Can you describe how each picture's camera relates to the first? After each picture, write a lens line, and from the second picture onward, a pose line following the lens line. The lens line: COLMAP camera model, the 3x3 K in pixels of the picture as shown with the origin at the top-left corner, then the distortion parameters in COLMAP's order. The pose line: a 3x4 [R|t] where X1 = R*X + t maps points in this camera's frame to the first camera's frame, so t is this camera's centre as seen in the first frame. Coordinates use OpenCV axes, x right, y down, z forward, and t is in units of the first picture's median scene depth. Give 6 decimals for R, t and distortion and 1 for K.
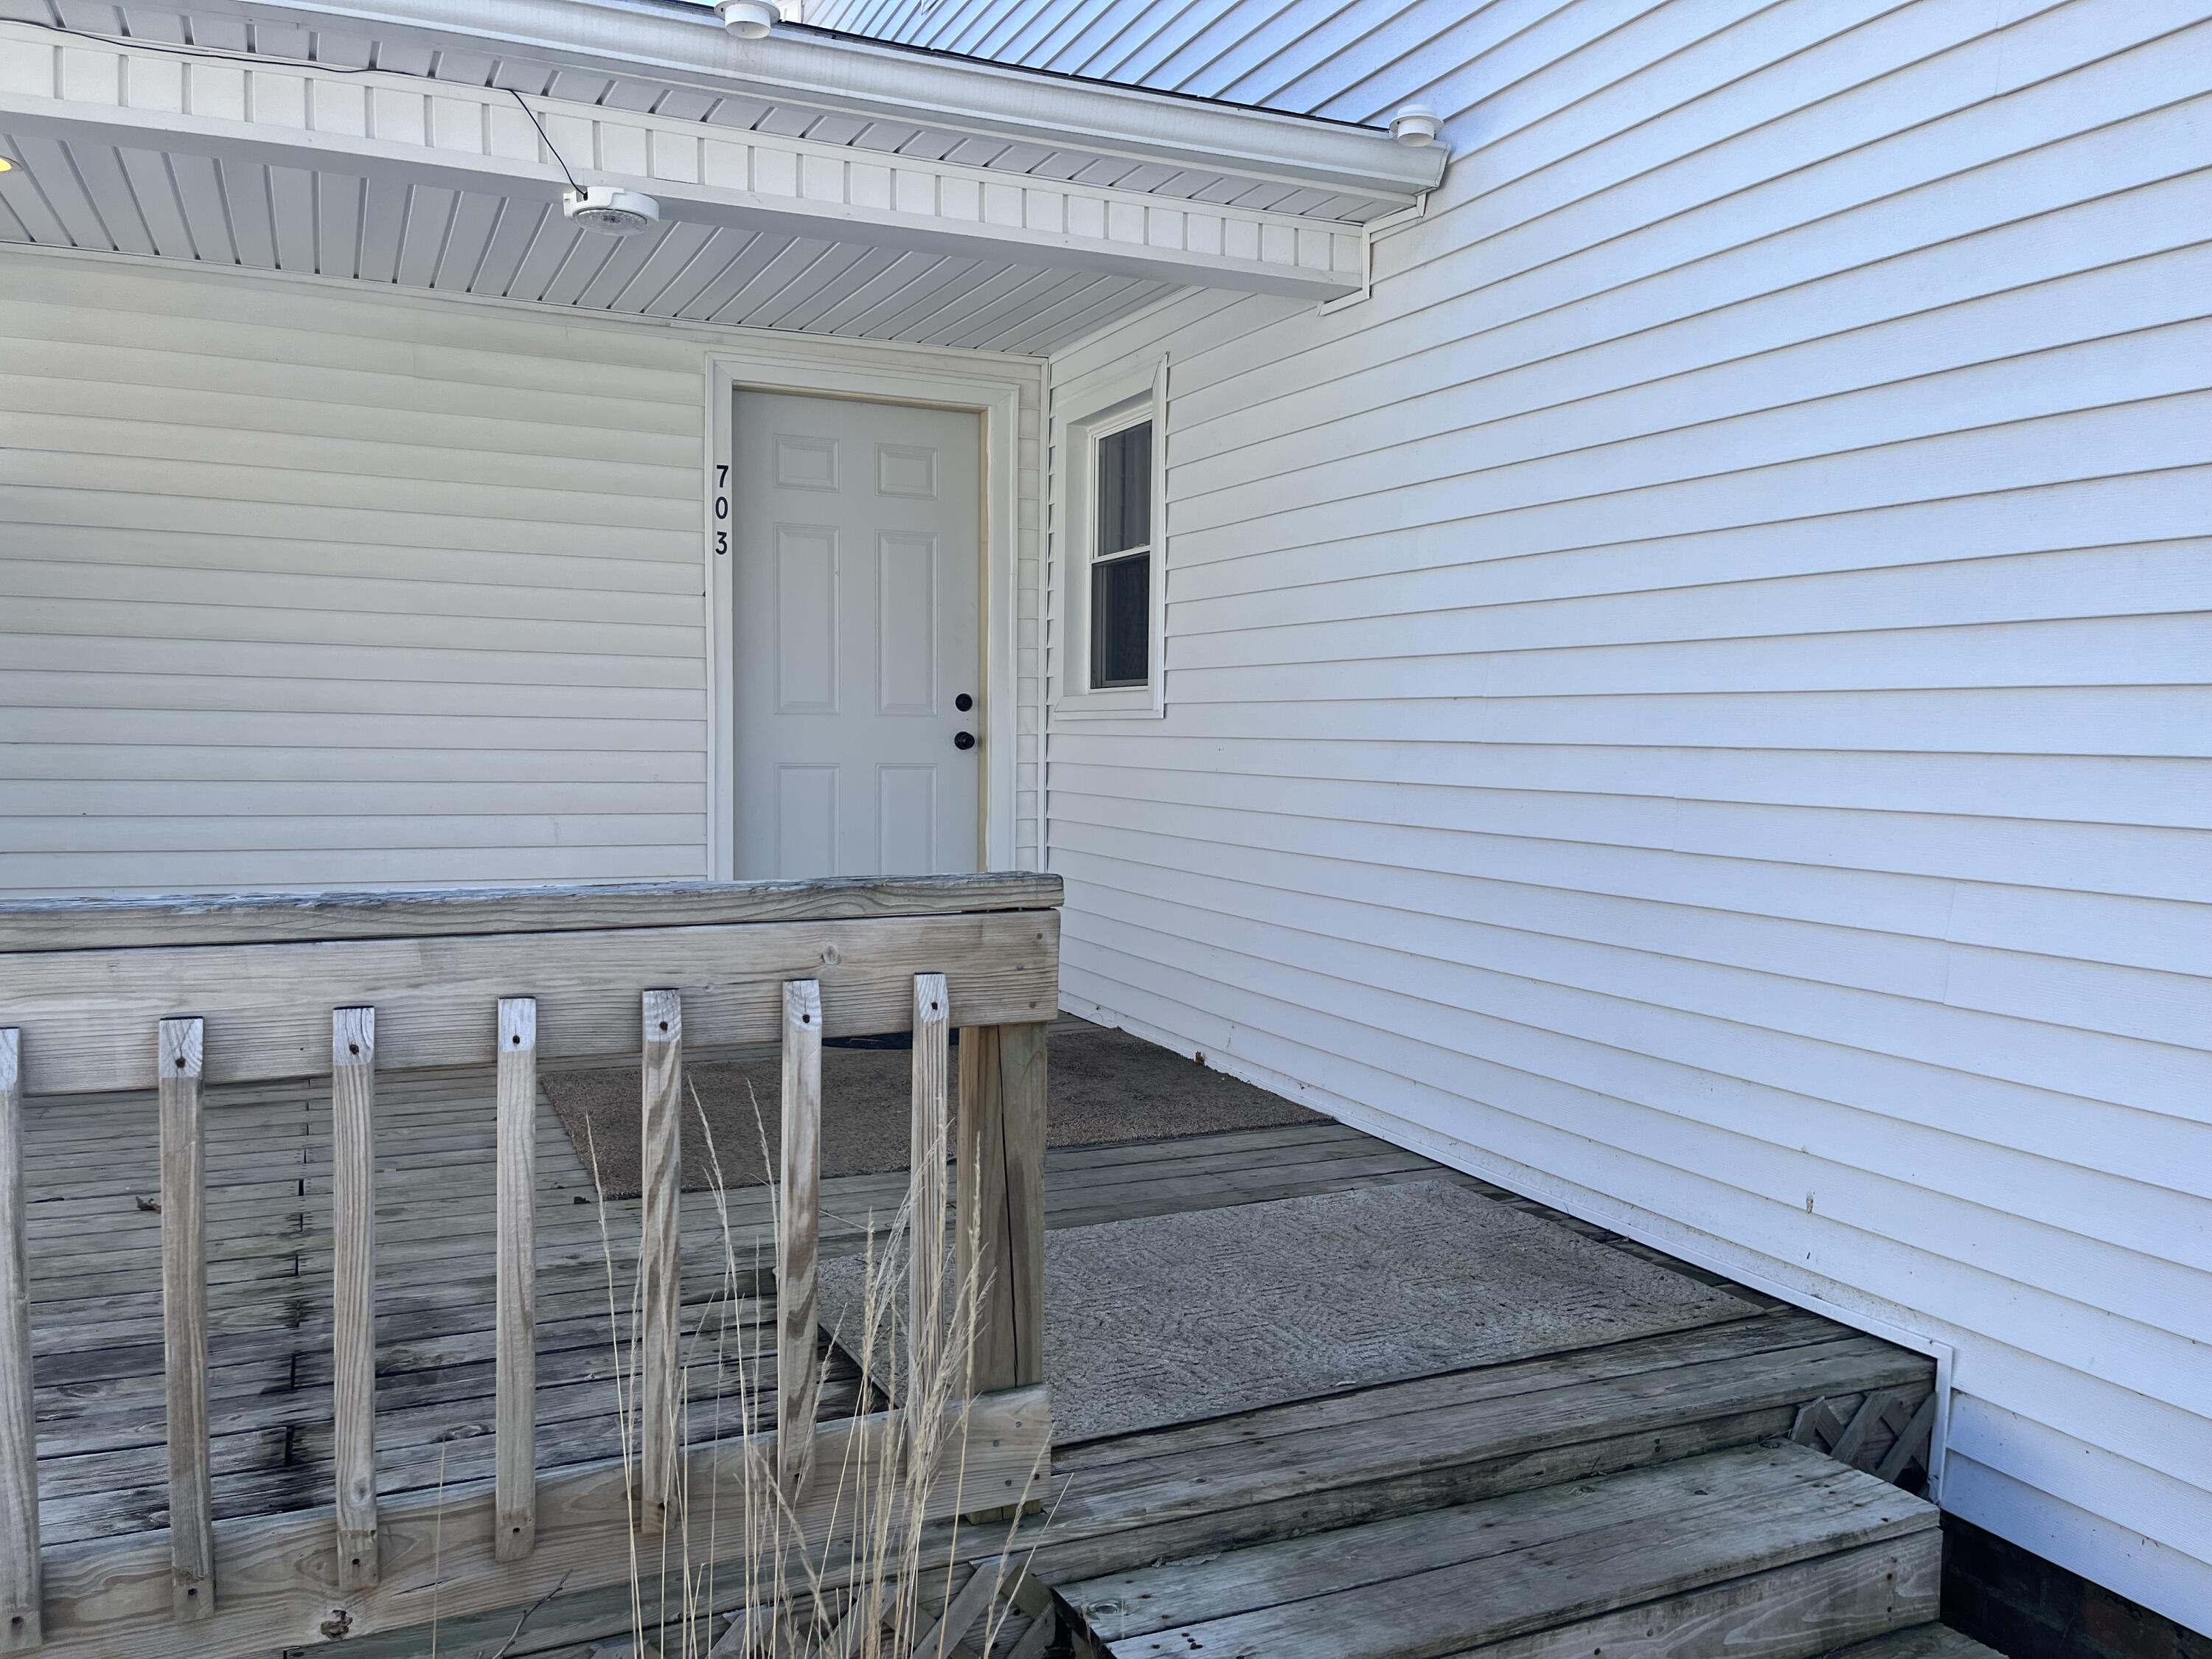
lens RADIAL K [[1677.0, 0, 1104.0], [0, 1677.0, 834.3], [0, 0, 1]] dist [0.049687, -0.062003]
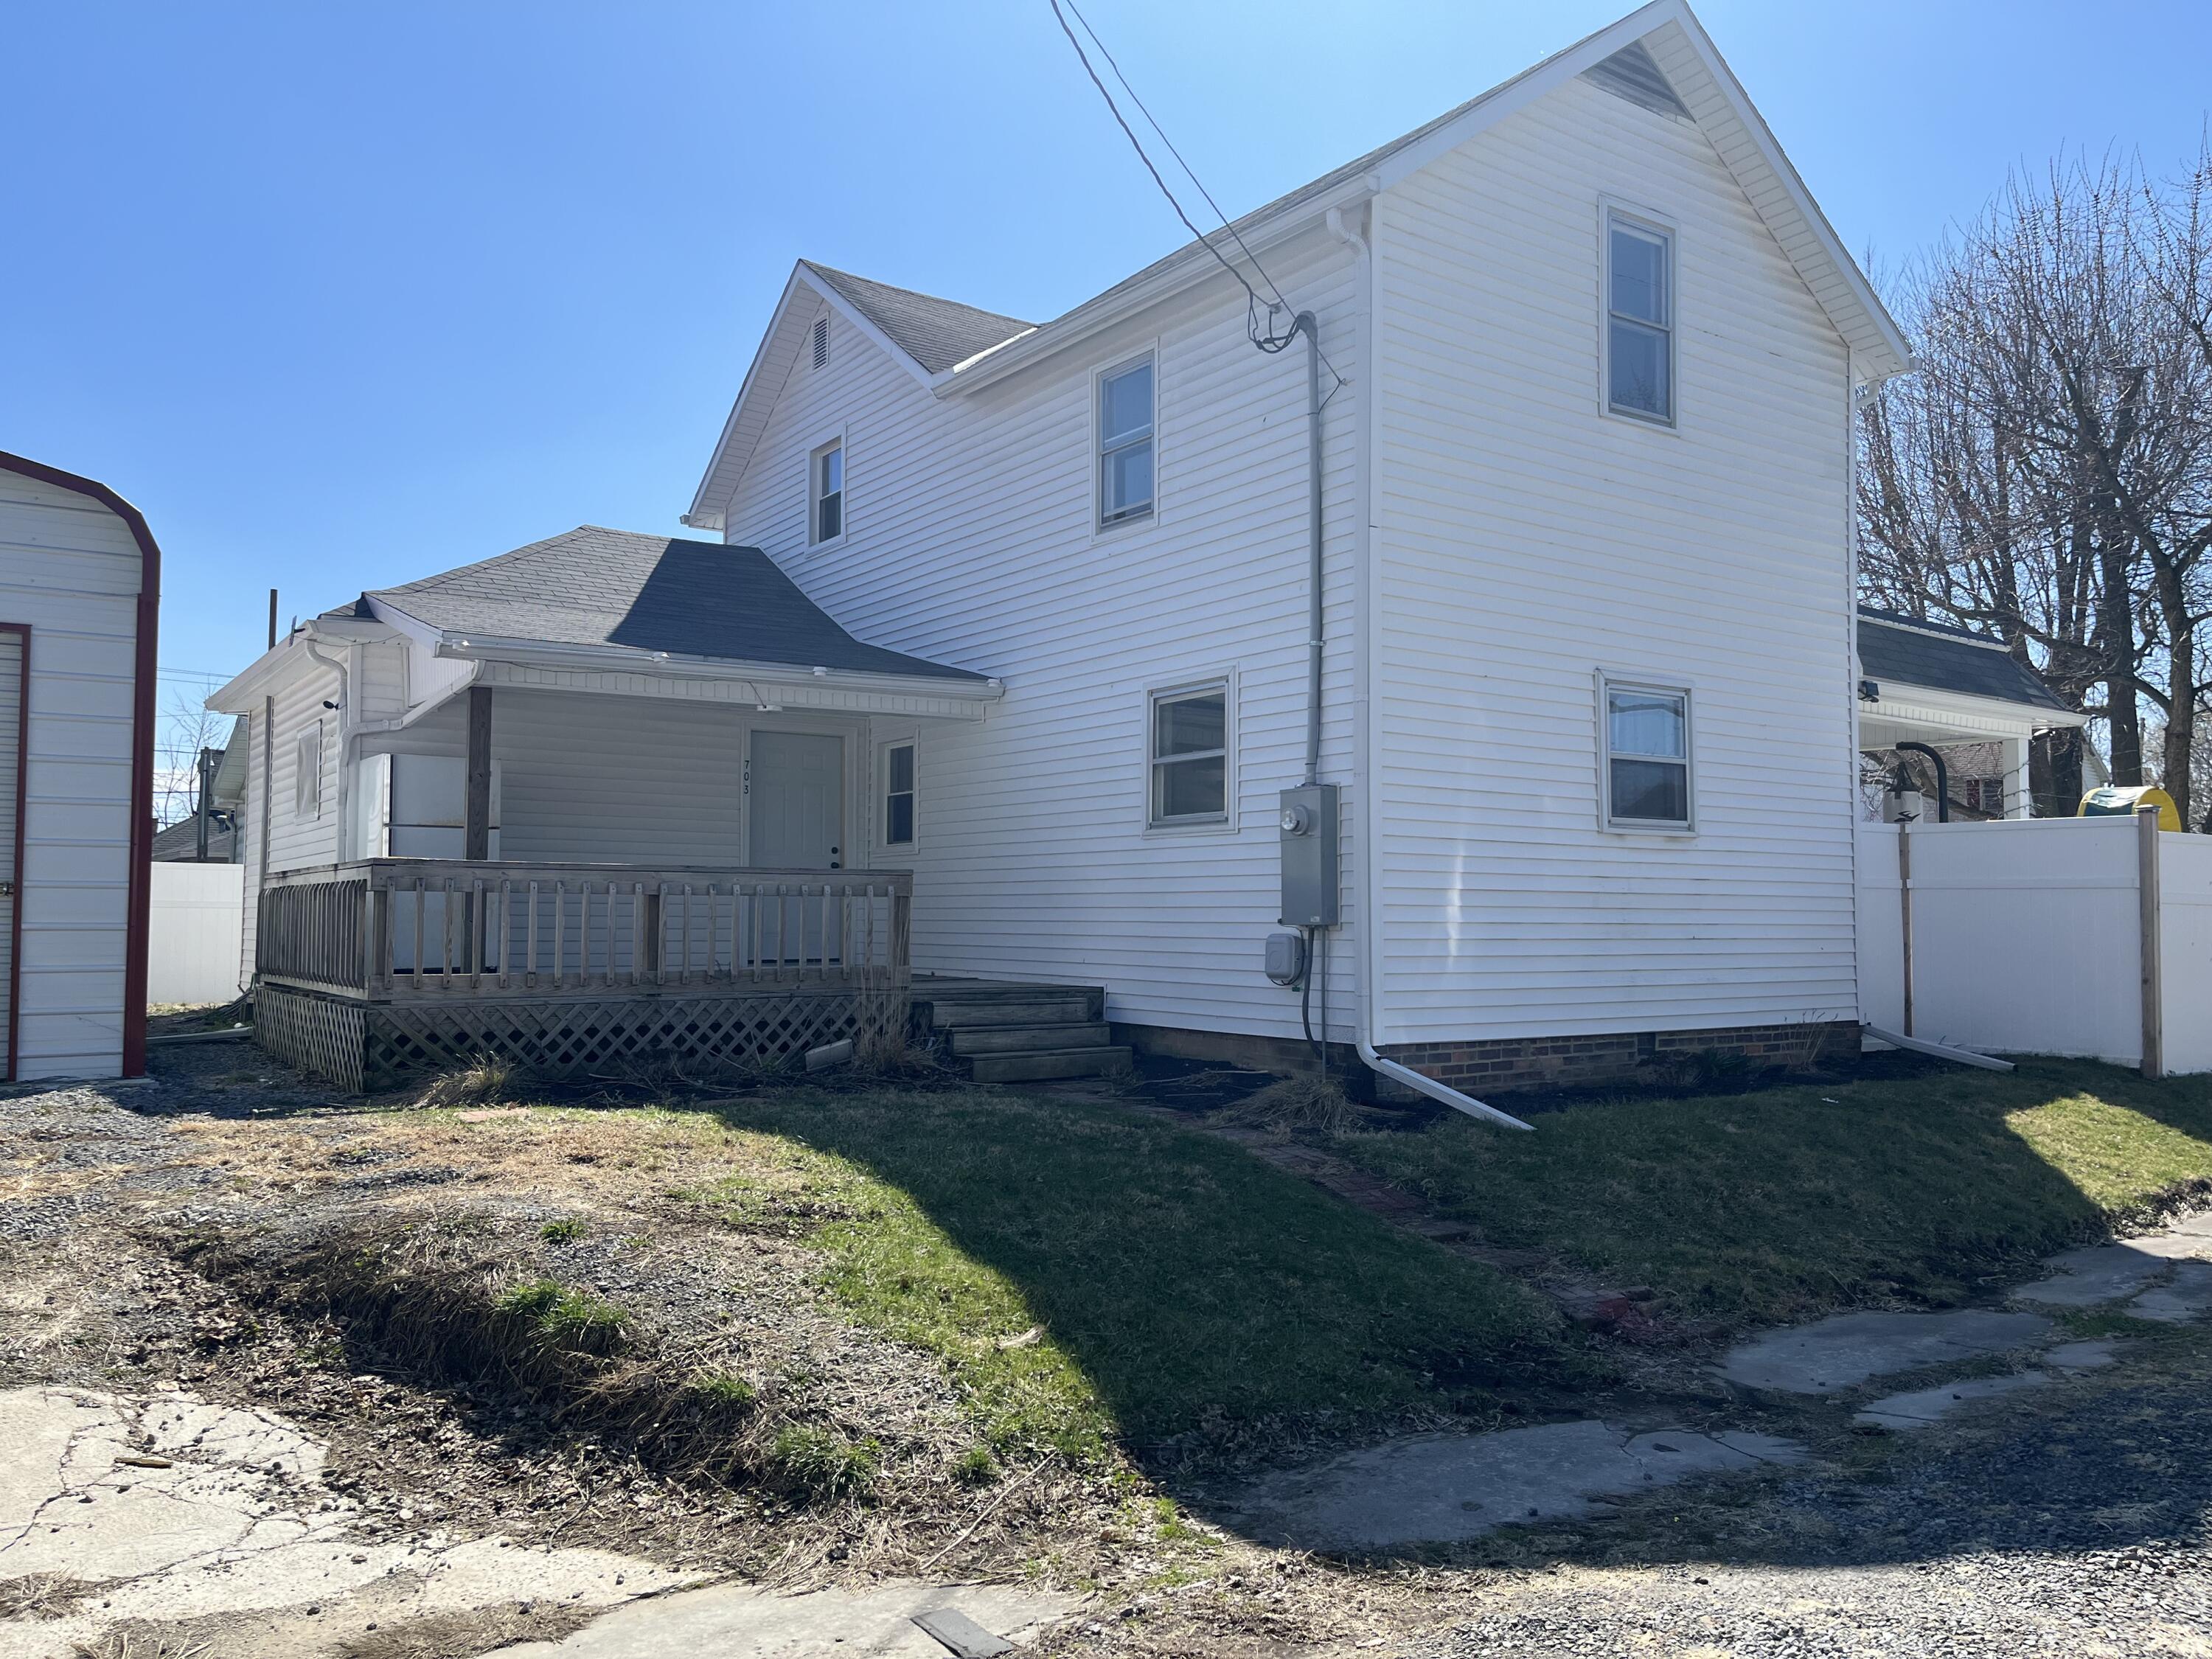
lens RADIAL K [[1677.0, 0, 1127.0], [0, 1677.0, 834.6], [0, 0, 1]] dist [0.049687, -0.062003]
pose [[0.982525, 0.002530, 0.186111, -0.131931], [0.017432, 0.994262, -0.105543, 0.185223], [-0.185310, 0.106943, 0.976844, -1.667701]]
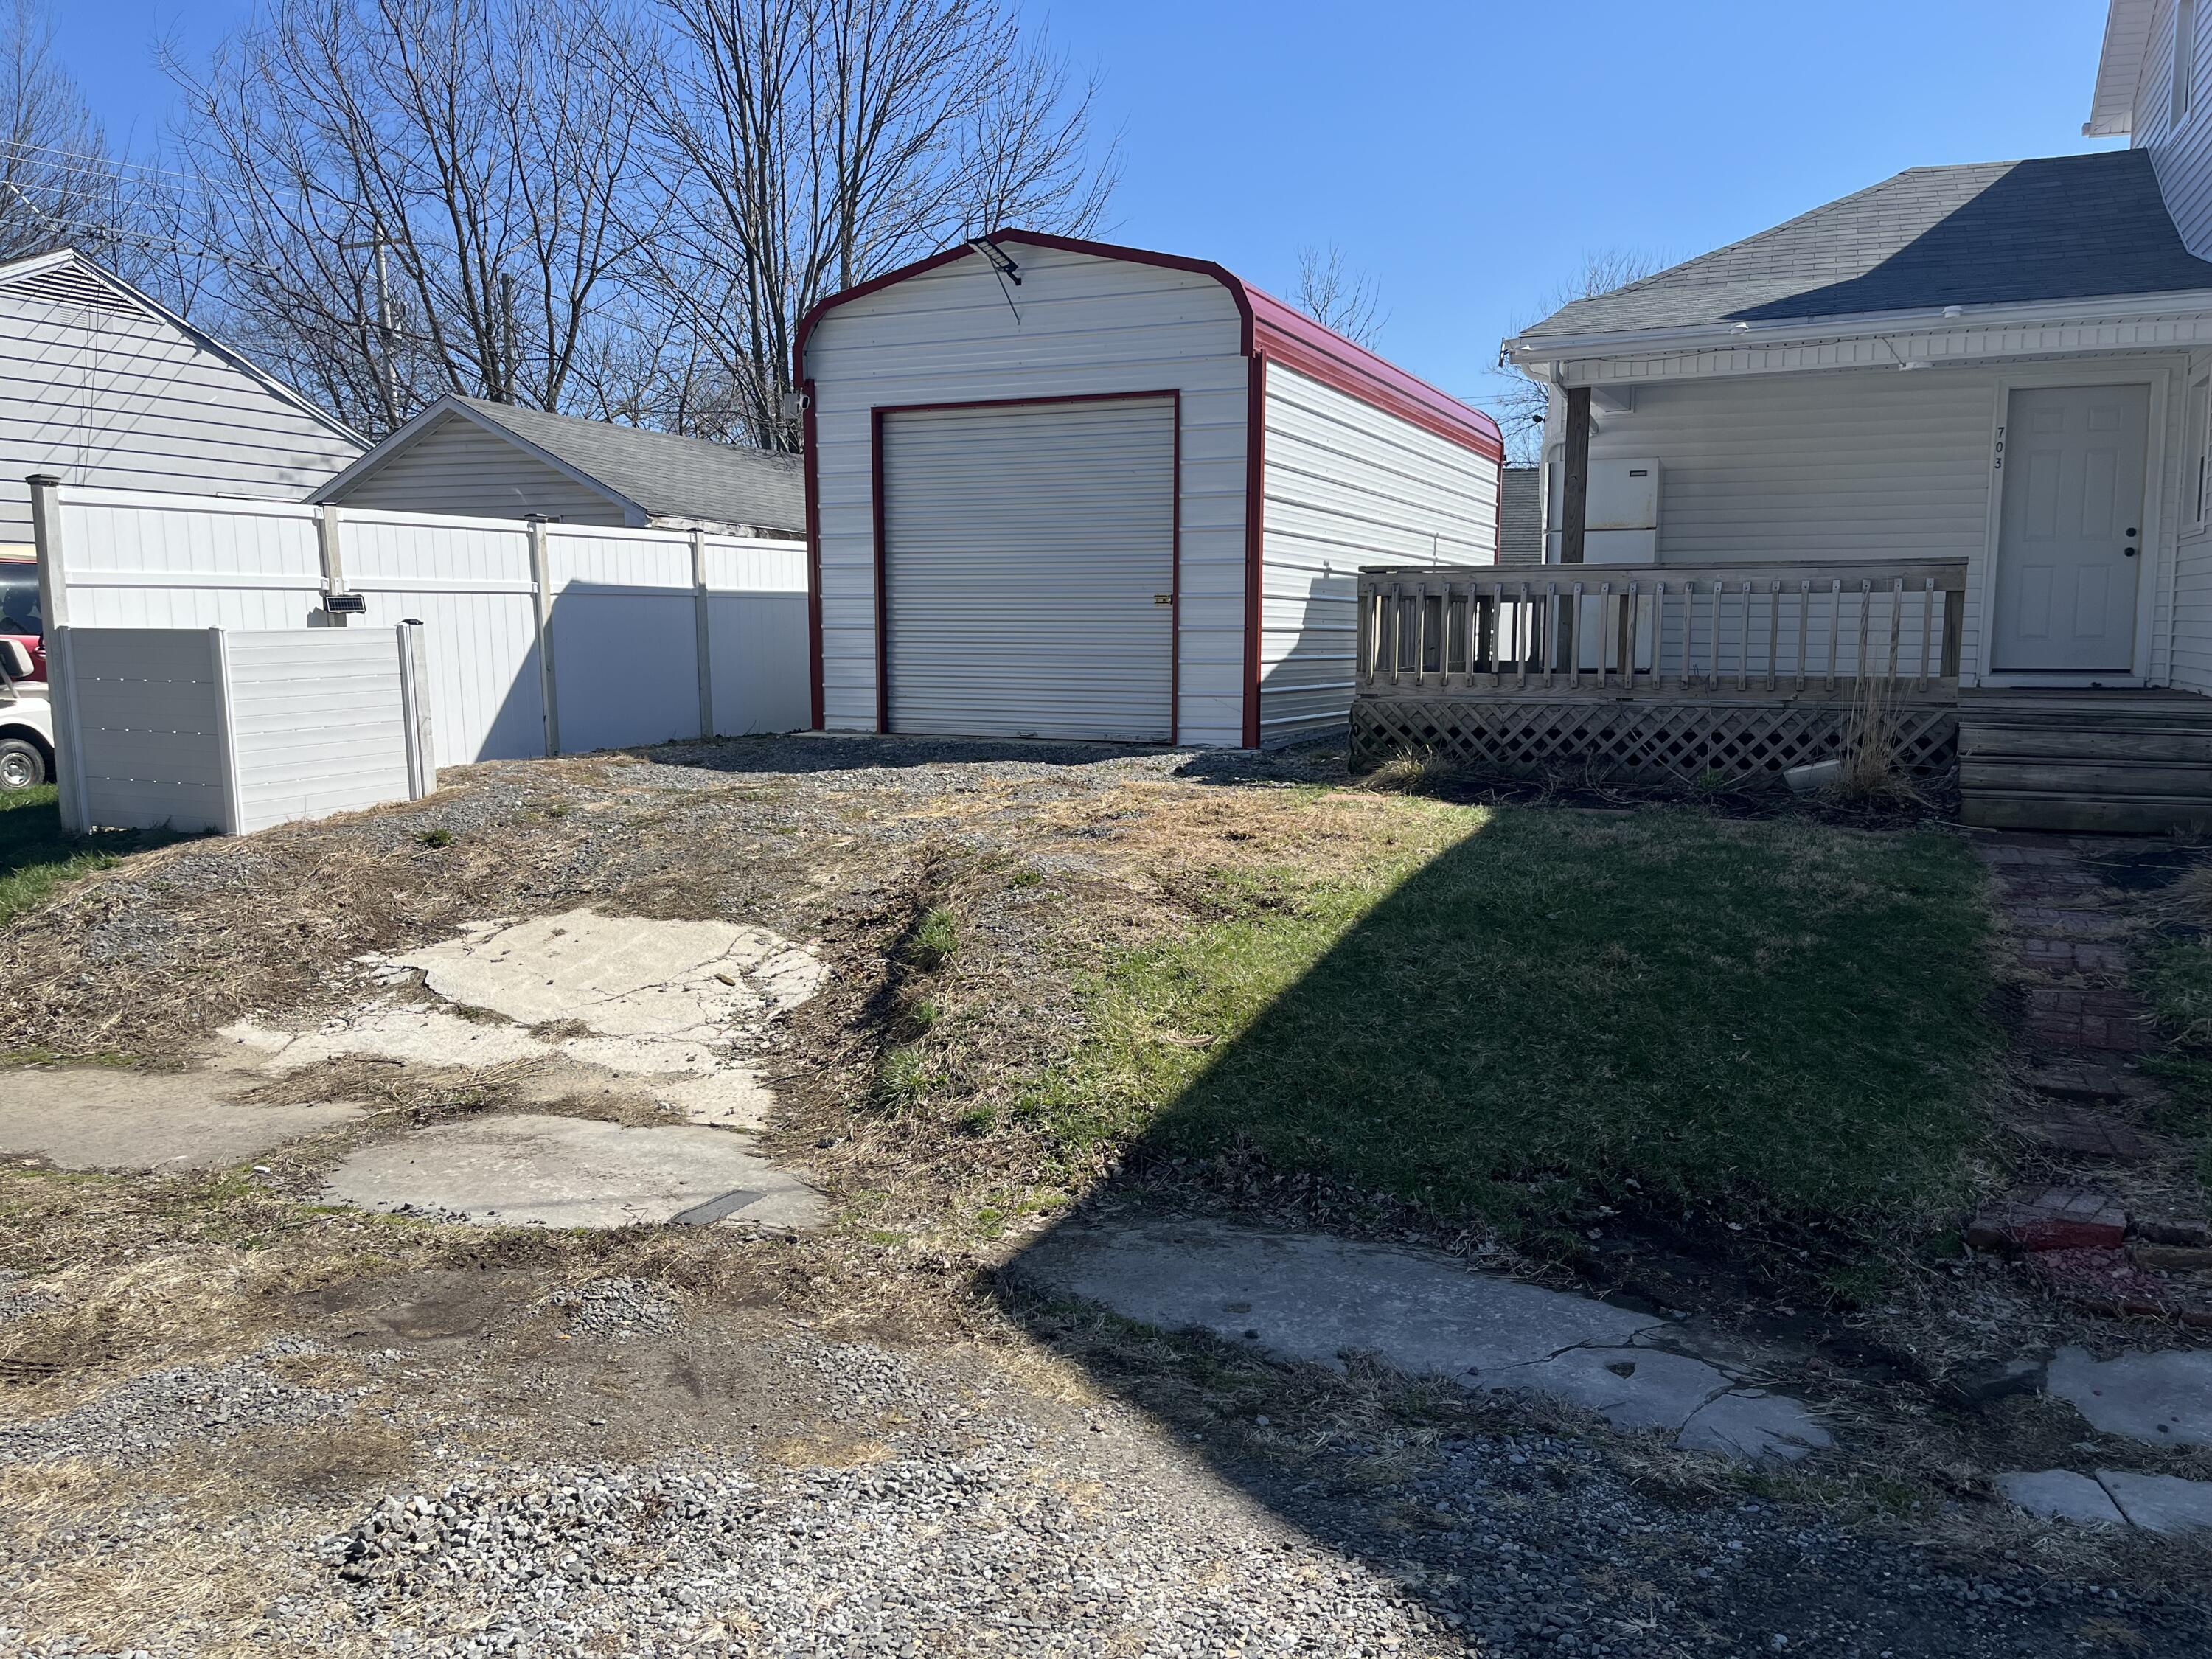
lens RADIAL K [[1677.0, 0, 1104.7], [0, 1677.0, 838.9], [0, 0, 1]] dist [0.049687, -0.062003]
pose [[0.668930, 0.085872, -0.738349, 0.666662], [-0.037278, 0.995930, 0.082057, 0.177295], [0.742390, -0.027366, 0.669409, -1.356706]]
